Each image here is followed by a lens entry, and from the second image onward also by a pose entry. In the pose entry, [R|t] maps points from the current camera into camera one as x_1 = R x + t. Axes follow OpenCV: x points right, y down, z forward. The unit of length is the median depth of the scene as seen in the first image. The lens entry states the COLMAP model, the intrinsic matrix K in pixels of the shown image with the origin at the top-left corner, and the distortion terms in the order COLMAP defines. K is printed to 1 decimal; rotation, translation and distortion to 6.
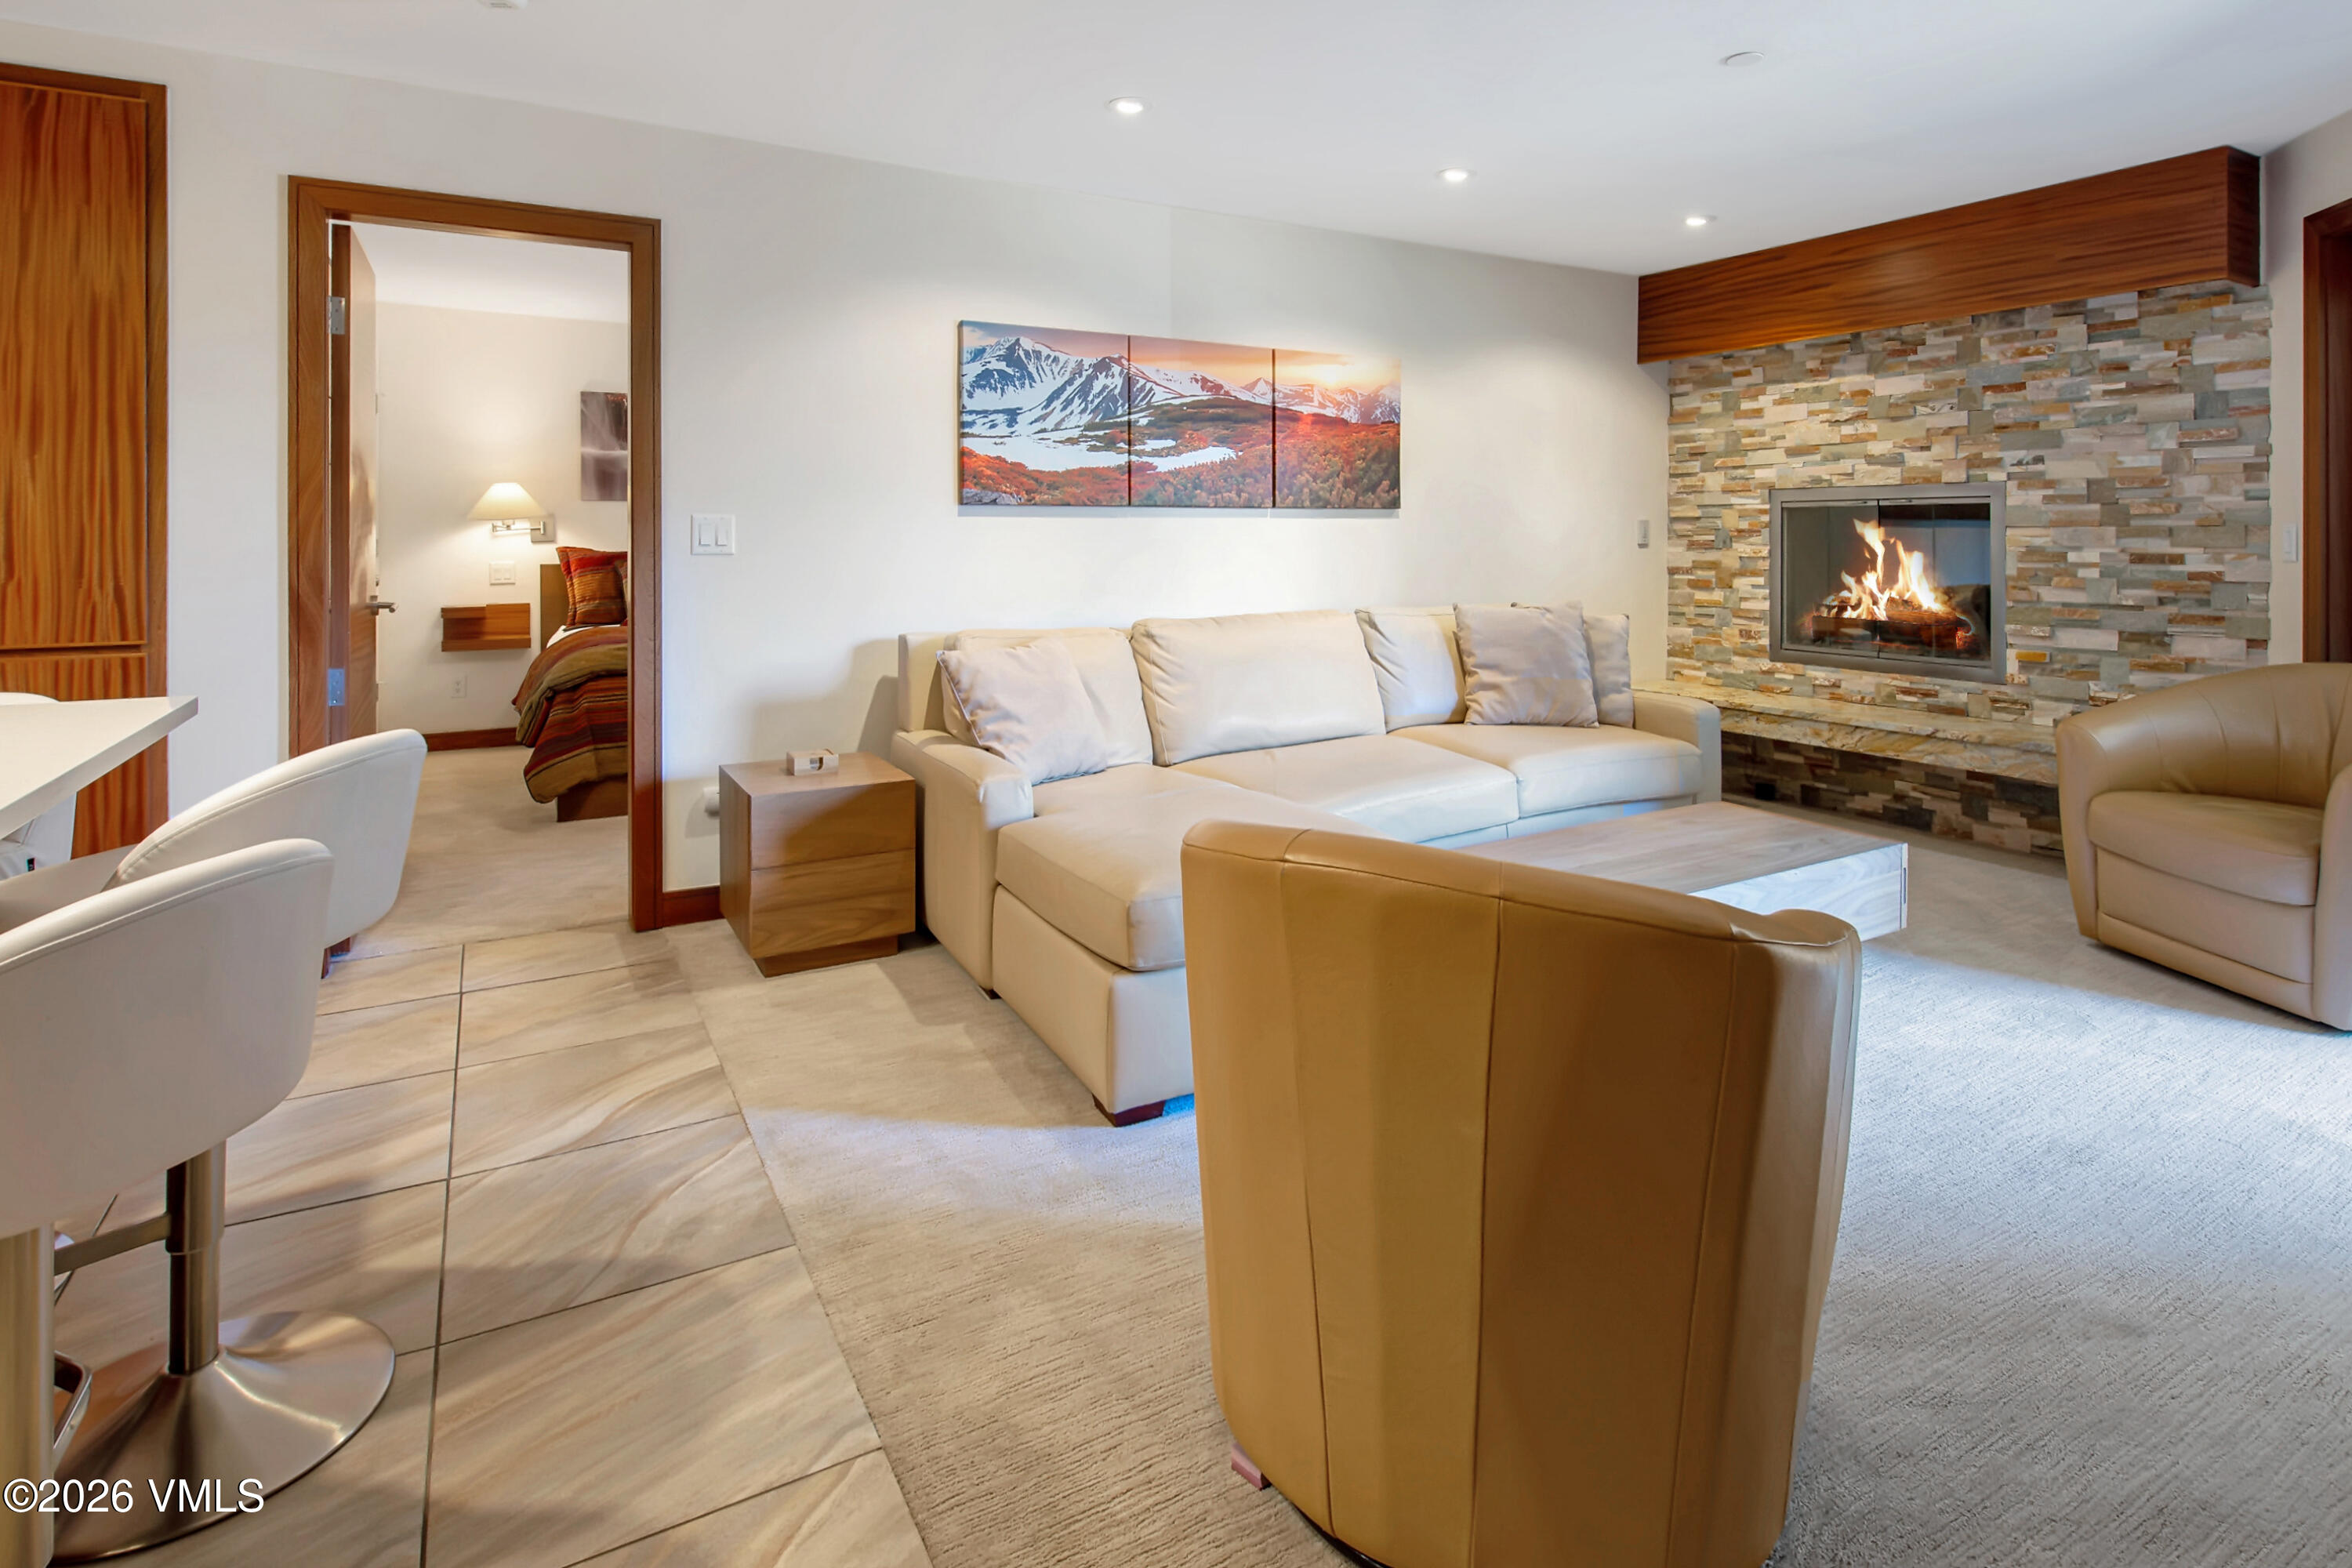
lens RADIAL K [[1109.4, 0, 1176.0], [0, 1109.4, 784.0], [0, 0, 1]] dist [0.001073, -0.000167]
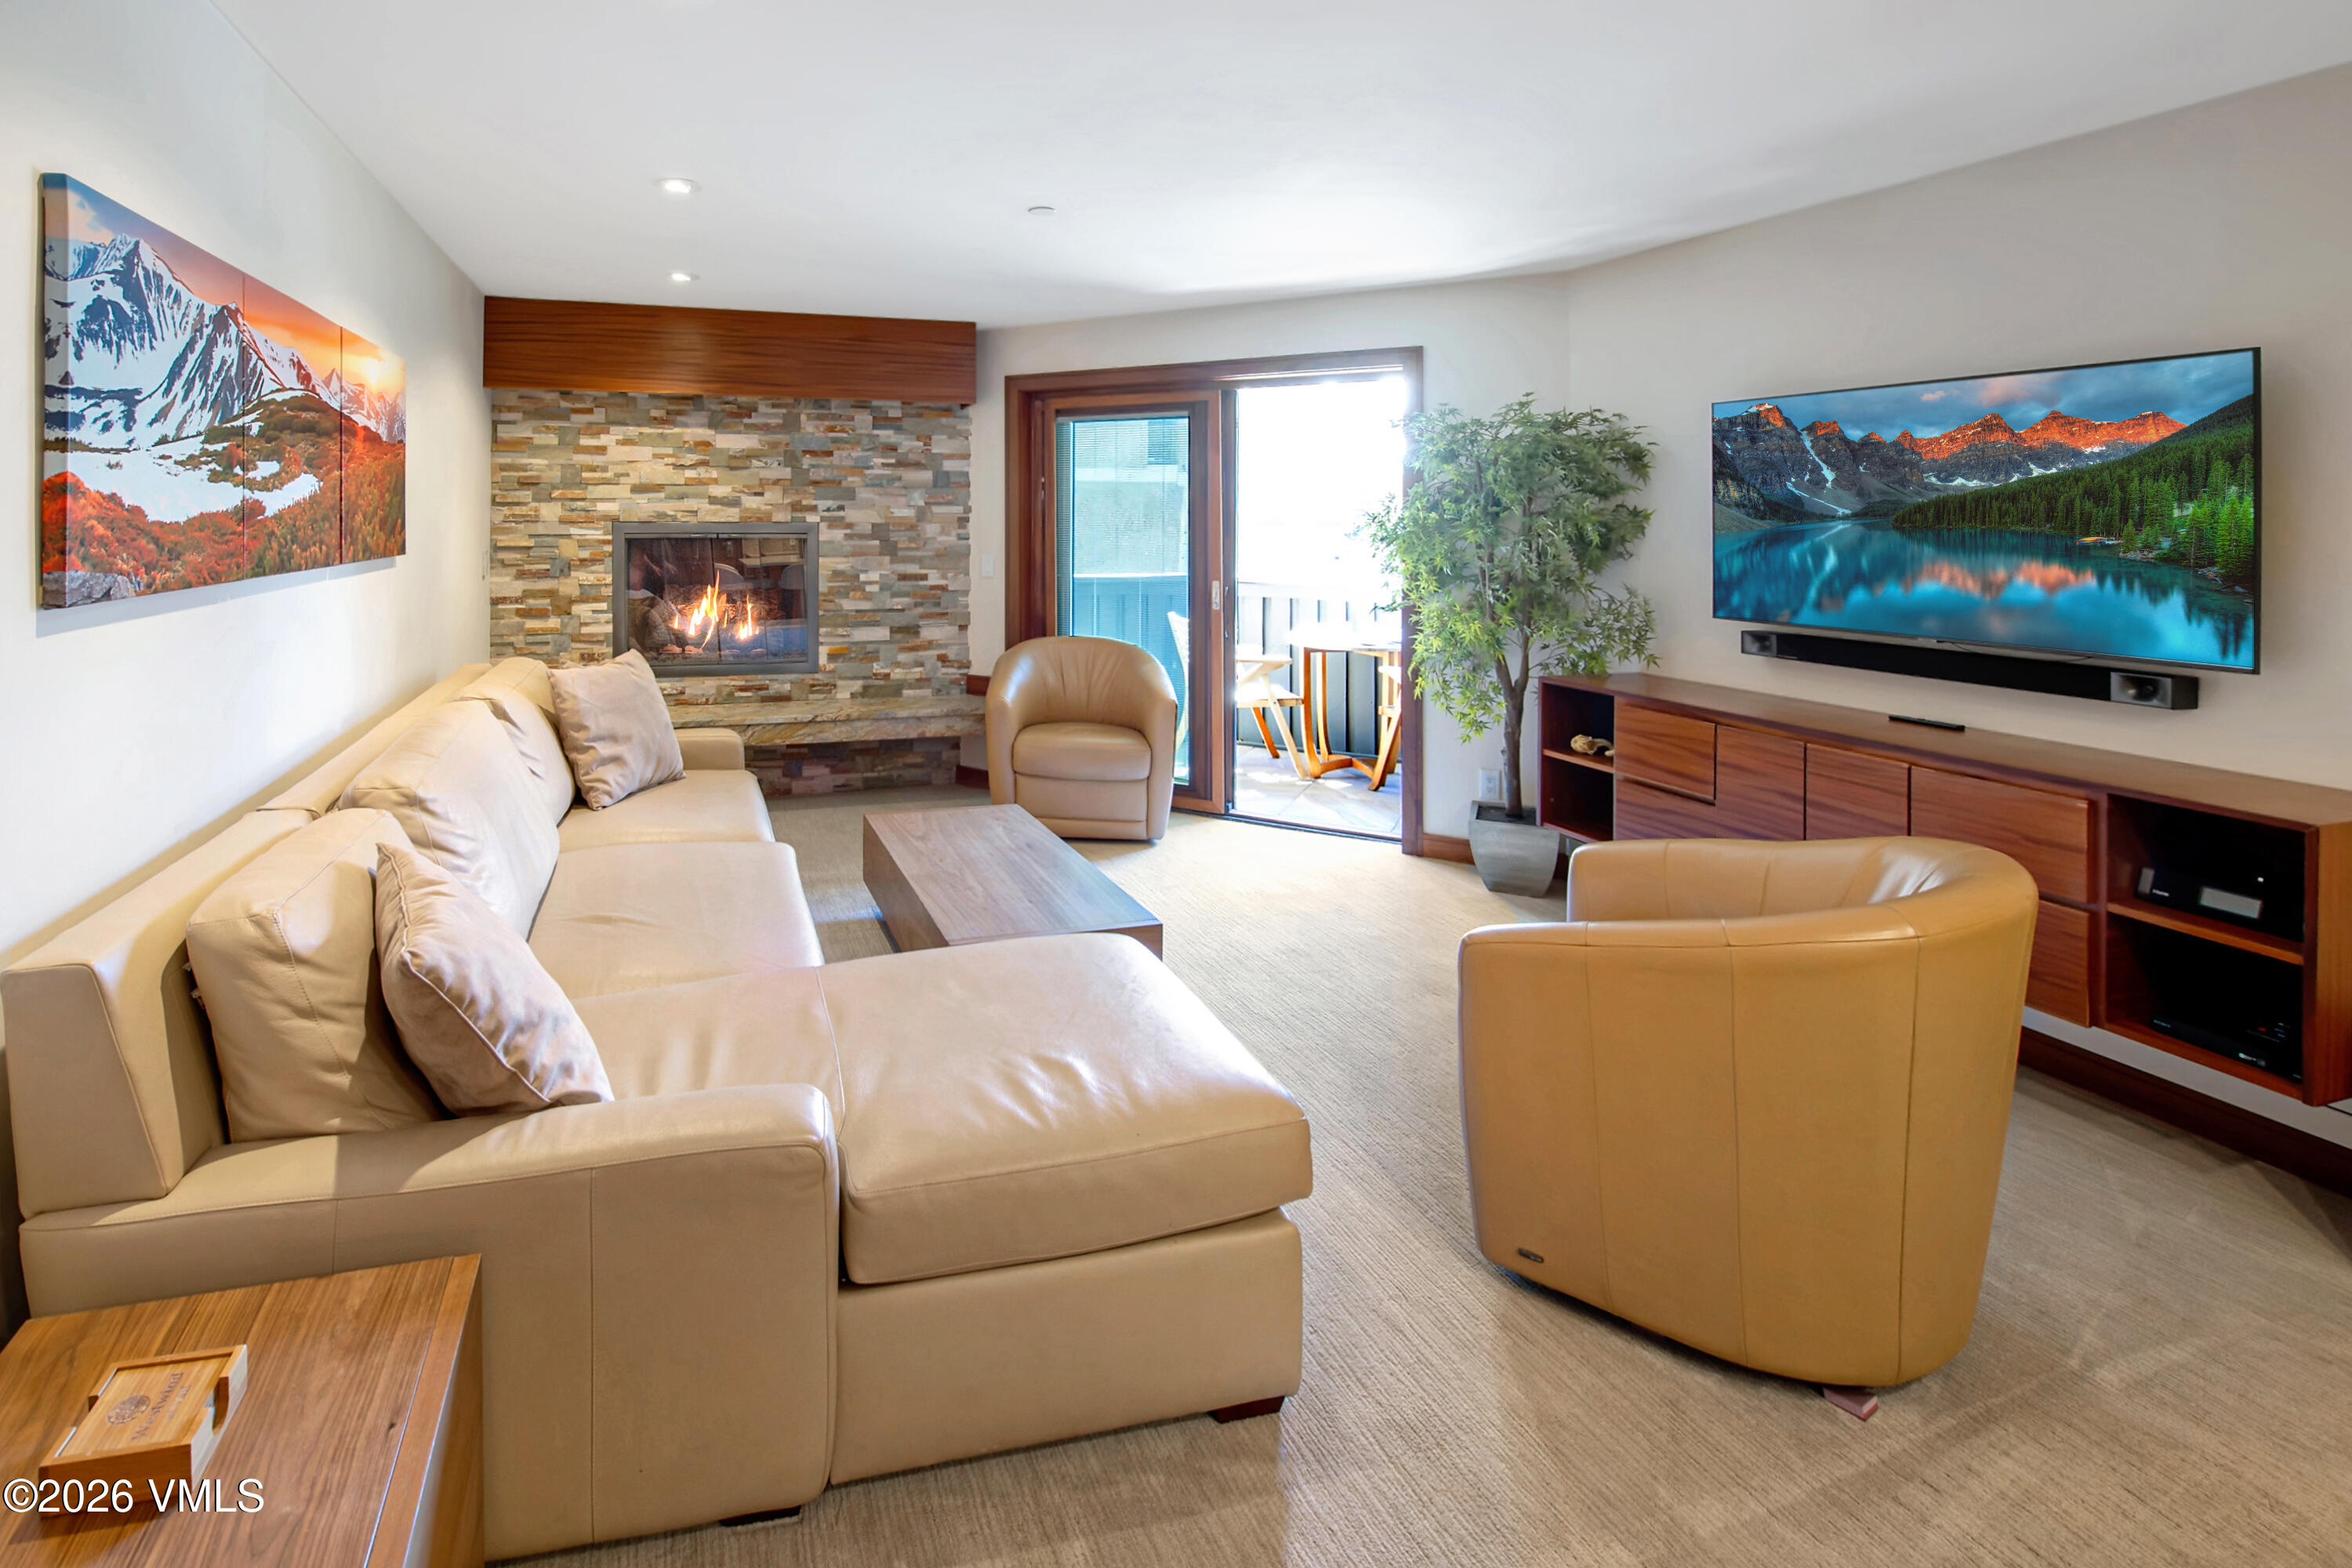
lens RADIAL K [[961.7, 0, 1175.4], [0, 961.7, 685.1], [0, 0, 1]] dist [-0.000304, 0.000178]
pose [[0.285225, -0.145699, 0.947322, -0.243479], [0.209839, 0.973893, 0.086607, -0.098235], [-0.935208, 0.174082, 0.308352, 0.296993]]
